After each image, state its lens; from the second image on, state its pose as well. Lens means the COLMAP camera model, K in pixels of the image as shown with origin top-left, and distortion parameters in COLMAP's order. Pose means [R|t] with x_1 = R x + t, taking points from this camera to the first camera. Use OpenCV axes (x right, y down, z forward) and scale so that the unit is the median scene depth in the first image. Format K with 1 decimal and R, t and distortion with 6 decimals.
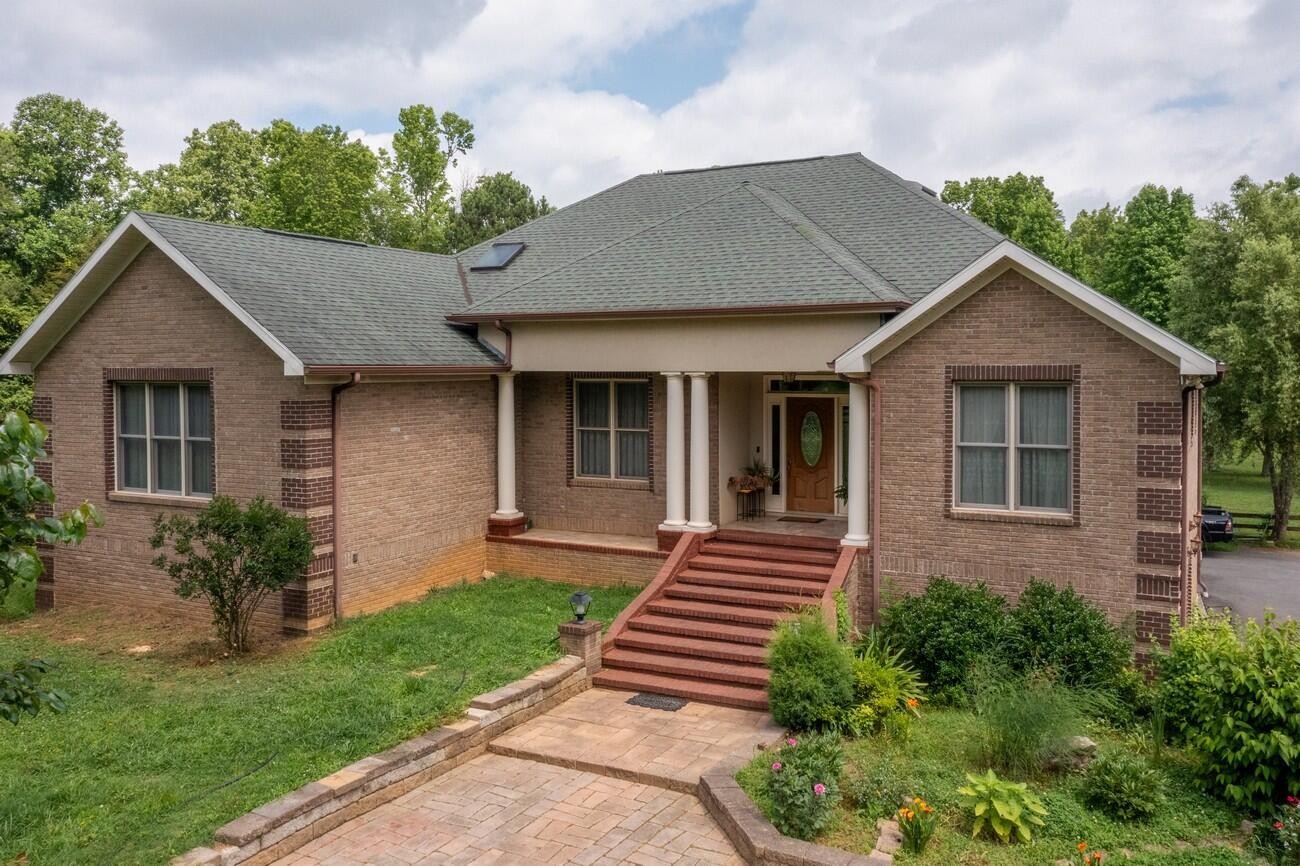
lens RADIAL K [[1047.8, 0, 650.4], [0, 1047.8, 385.8], [0, 0, 1]] dist [0.012375, 0.027707]
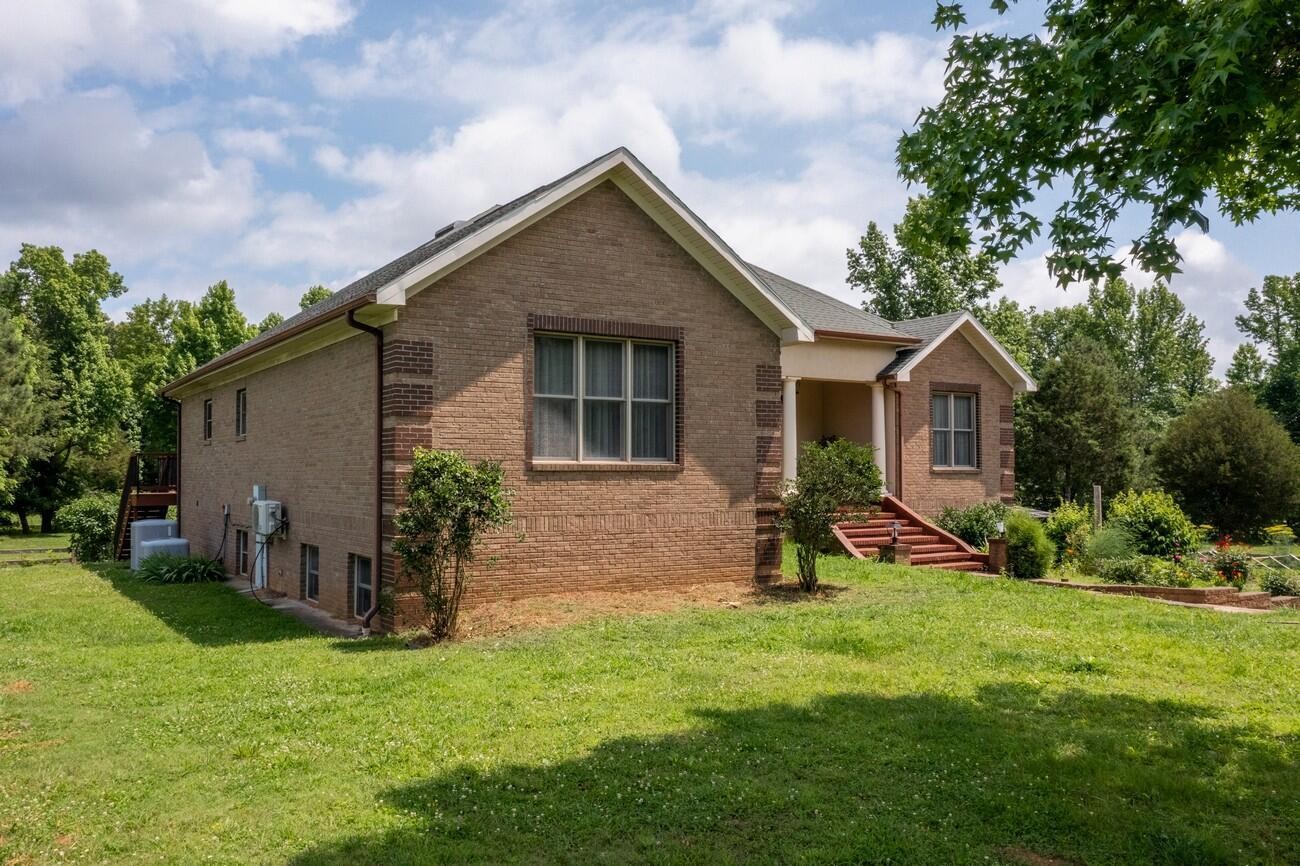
lens RADIAL K [[1047.8, 0, 638.3], [0, 1047.8, 440.0], [0, 0, 1]] dist [0.012375, 0.027707]
pose [[0.491469, 0.033313, 0.870257, -1.353759], [0.018469, 0.998645, -0.048658, 0.142425], [-0.870699, 0.039986, 0.490188, 0.582502]]
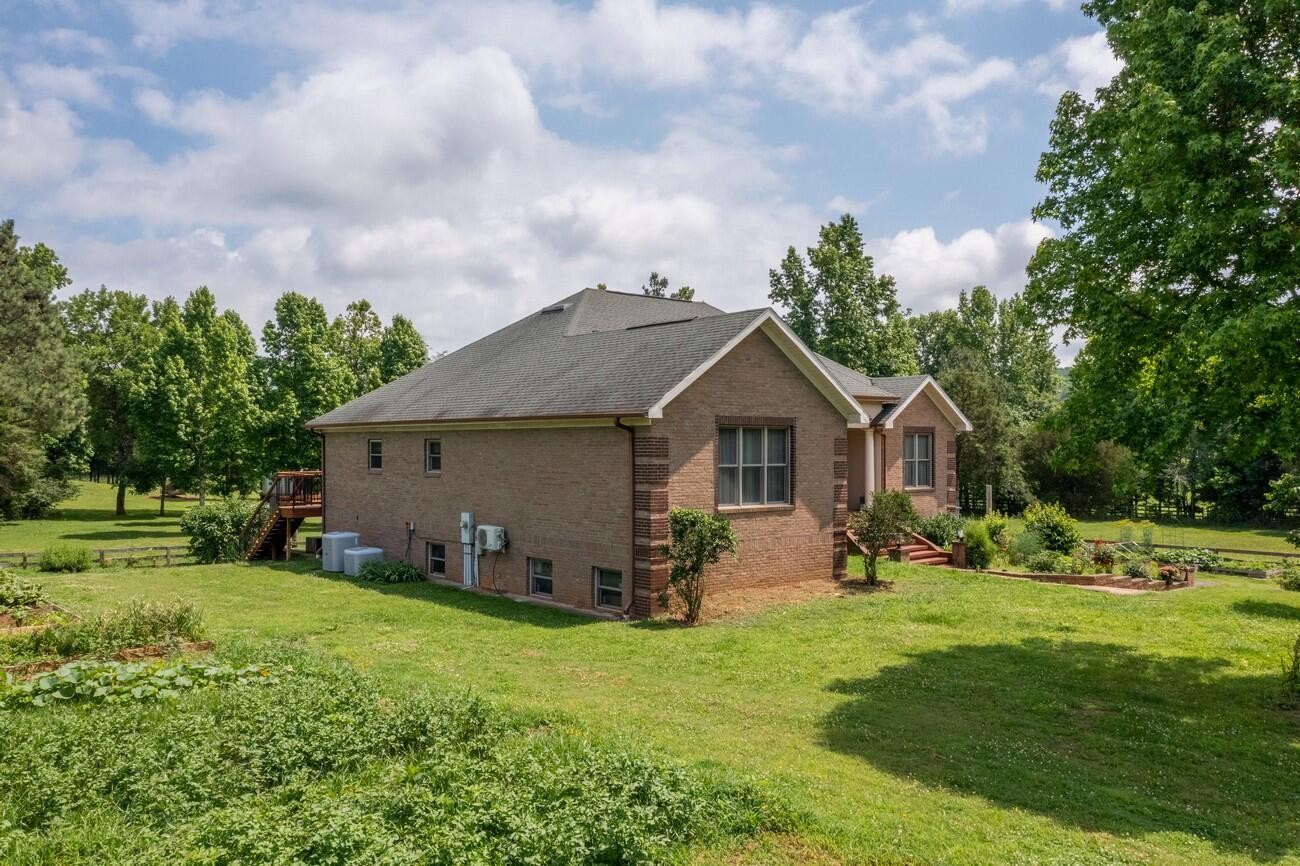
lens RADIAL K [[1047.8, 0, 657.0], [0, 1047.8, 438.8], [0, 0, 1]] dist [0.012375, 0.027707]
pose [[0.357784, 0.011042, 0.933739, -2.014592], [0.018279, 0.999656, -0.018826, 0.041294], [-0.933625, 0.023803, 0.357459, 0.671006]]
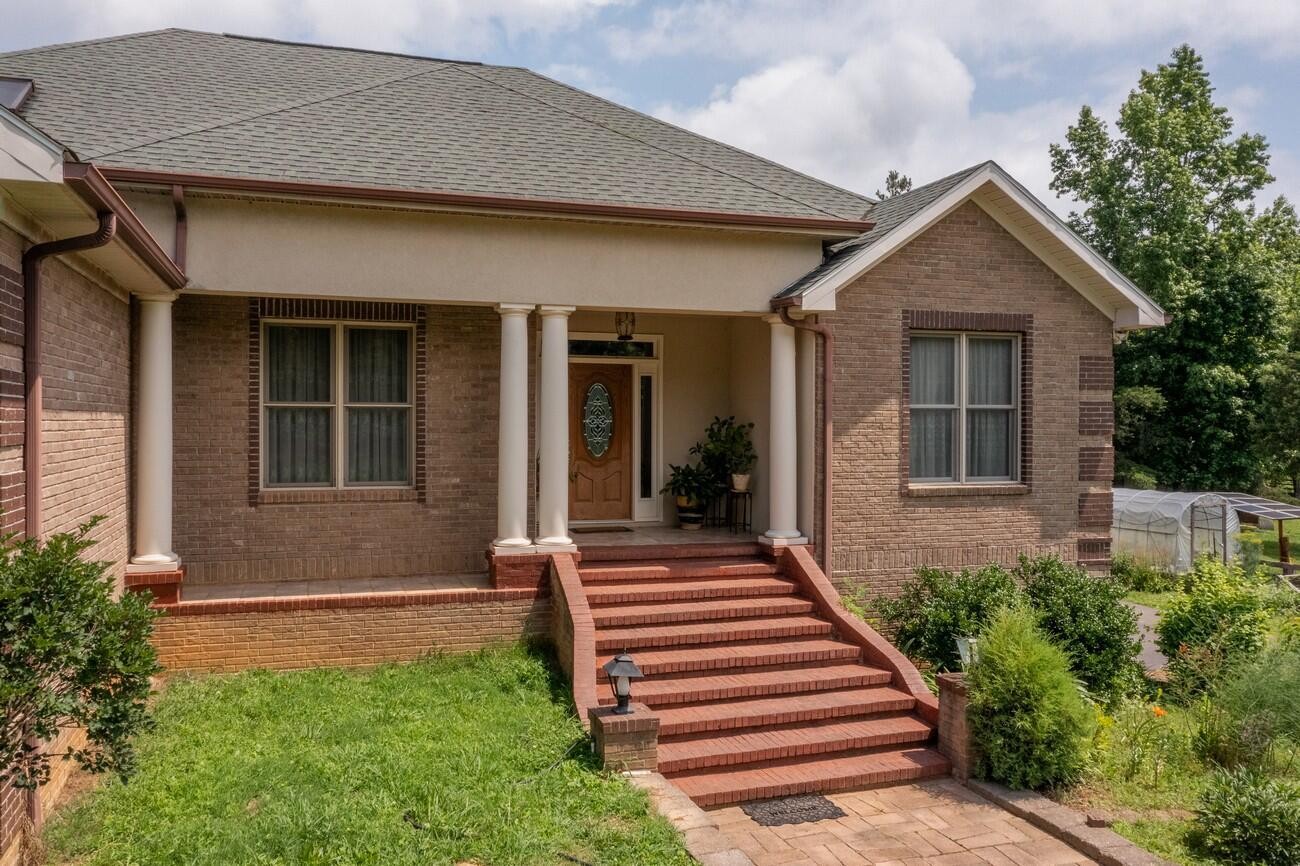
lens RADIAL K [[1047.8, 0, 643.0], [0, 1047.8, 422.2], [0, 0, 1]] dist [0.012375, 0.027707]
pose [[0.689478, 0.005731, 0.724284, -0.440088], [0.008085, 0.999846, -0.015608, 0.077821], [-0.724262, 0.016617, 0.689325, 0.575732]]
